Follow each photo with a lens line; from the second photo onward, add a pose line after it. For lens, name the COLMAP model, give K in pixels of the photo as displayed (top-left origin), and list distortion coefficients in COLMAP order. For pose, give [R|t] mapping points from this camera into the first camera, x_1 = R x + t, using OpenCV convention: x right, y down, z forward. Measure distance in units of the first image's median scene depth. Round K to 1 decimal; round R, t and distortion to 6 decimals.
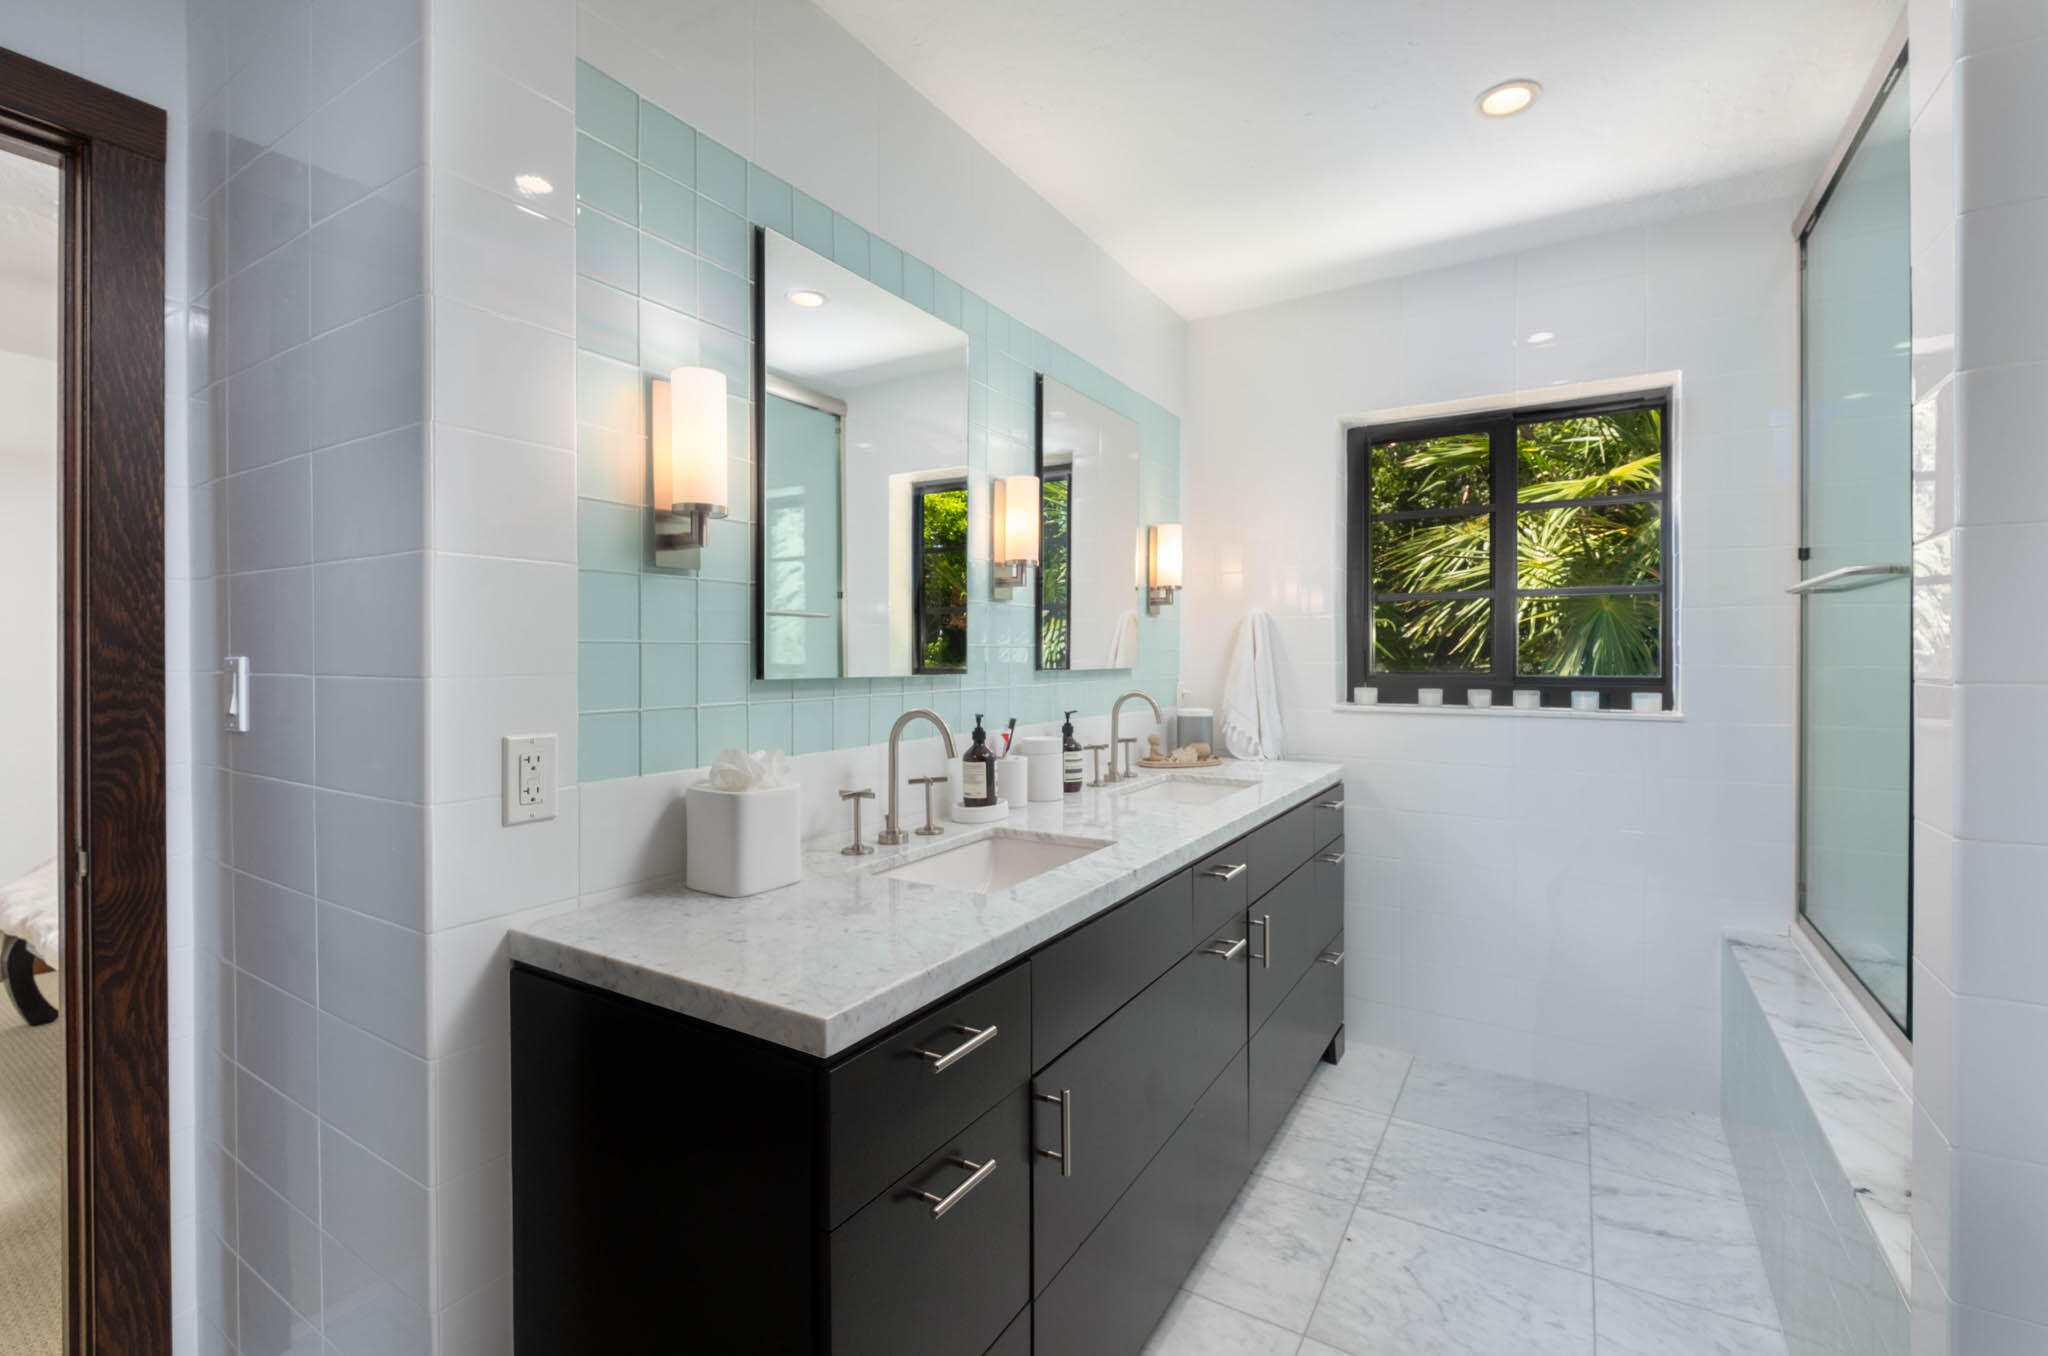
lens RADIAL K [[893.4, 0, 1023.2], [0, 893.4, 660.7], [0, 0, 1]] dist [-0.000634, -0.000357]
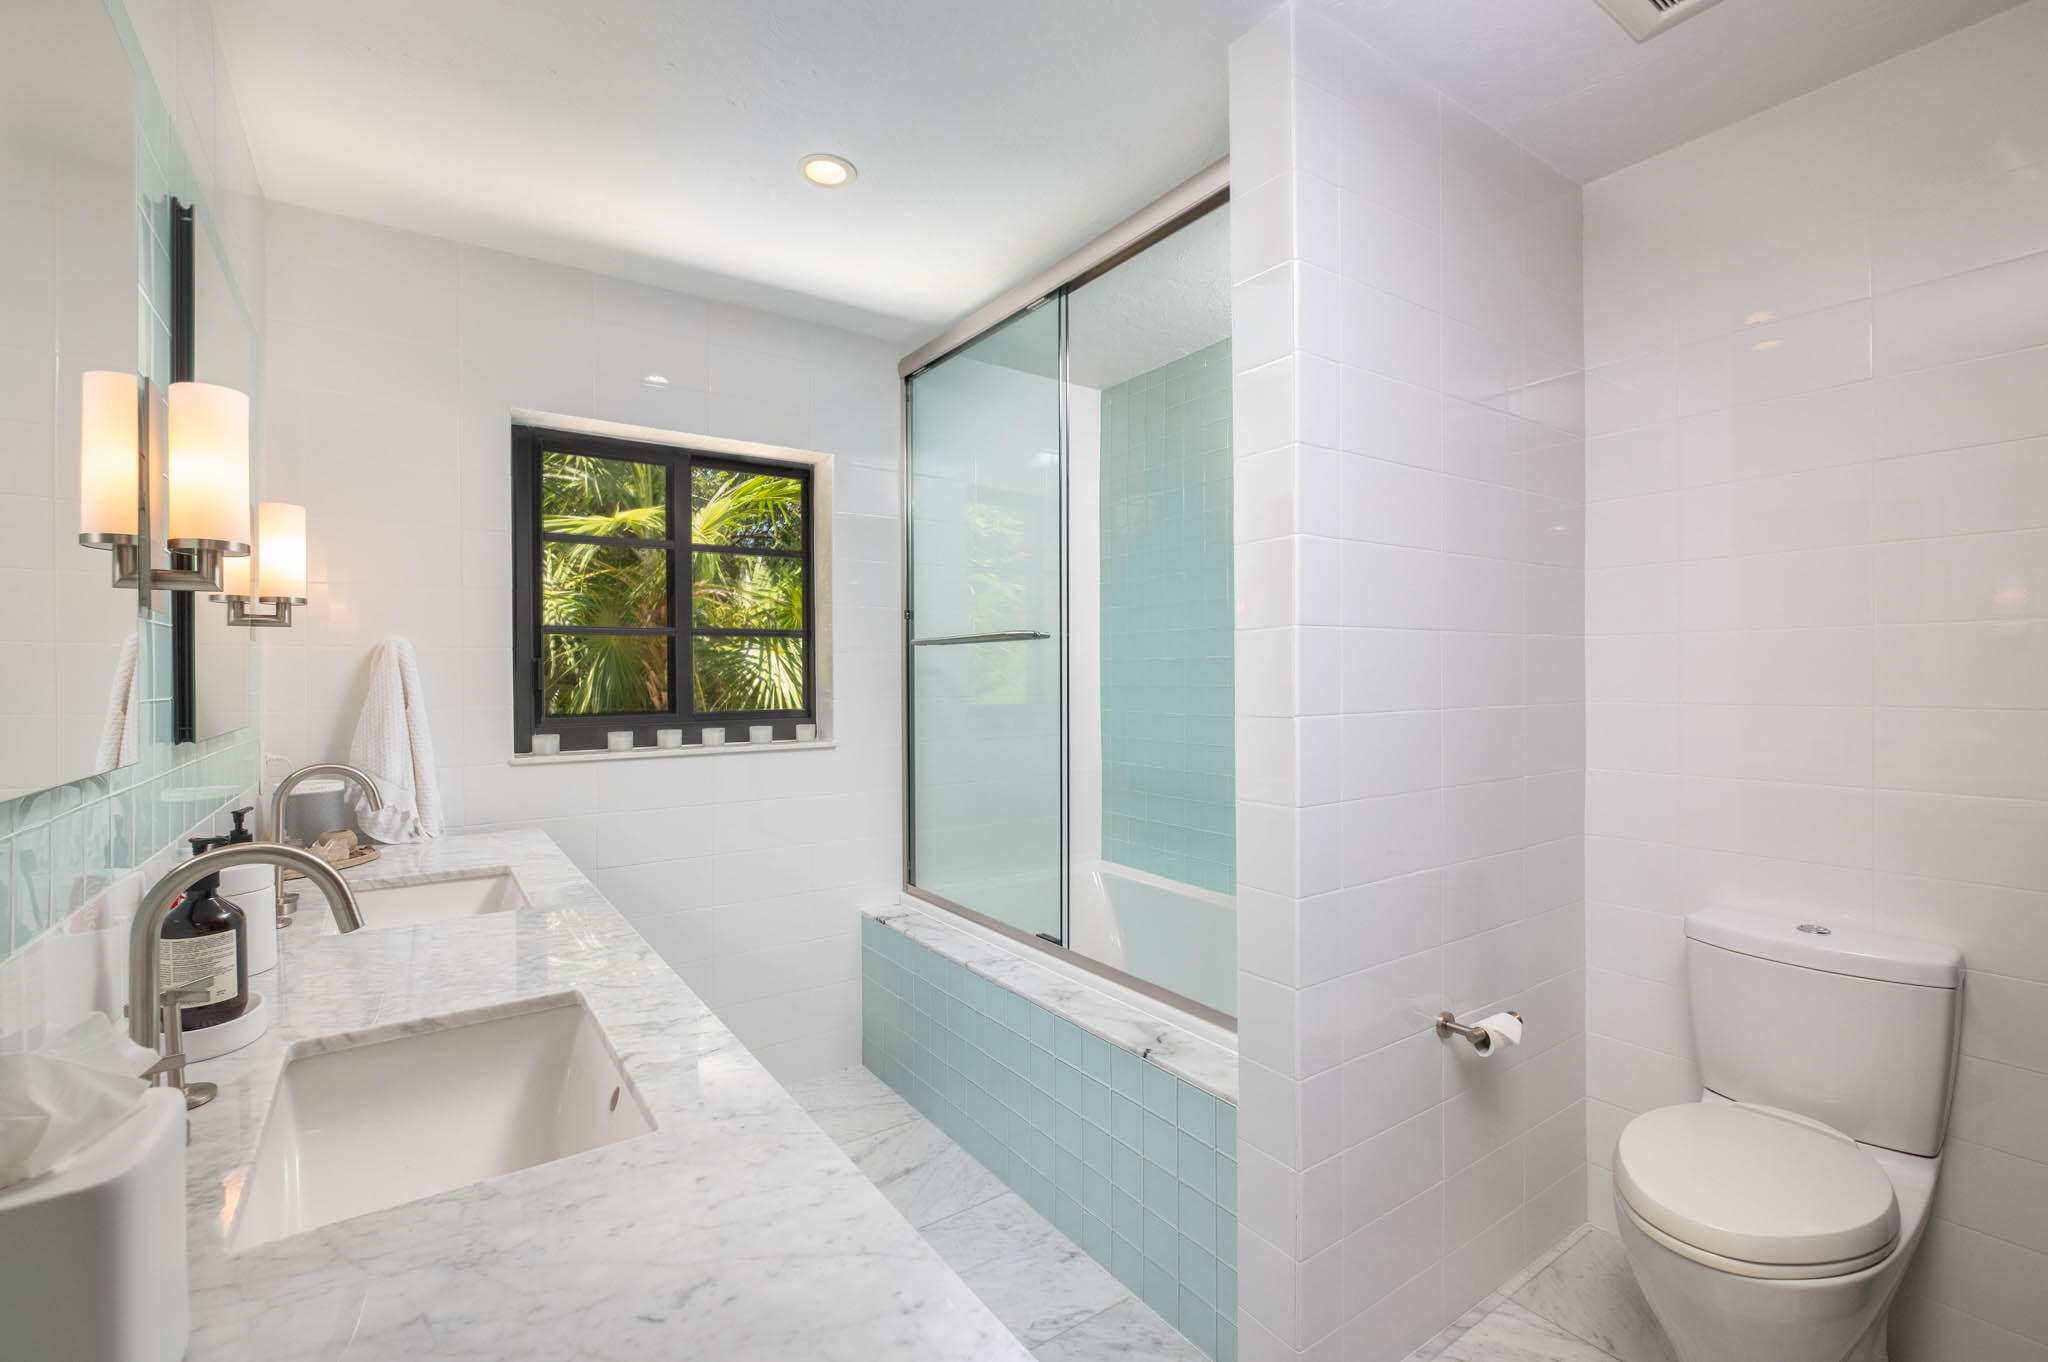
lens RADIAL K [[893.4, 0, 1023.8], [0, 893.4, 680.0], [0, 0, 1]] dist [-0.000634, -0.000357]
pose [[0.393257, -0.006868, 0.919403, -0.227955], [0.015397, 0.999881, 0.000884, -0.016080], [-0.919299, 0.013808, 0.393316, 0.253719]]
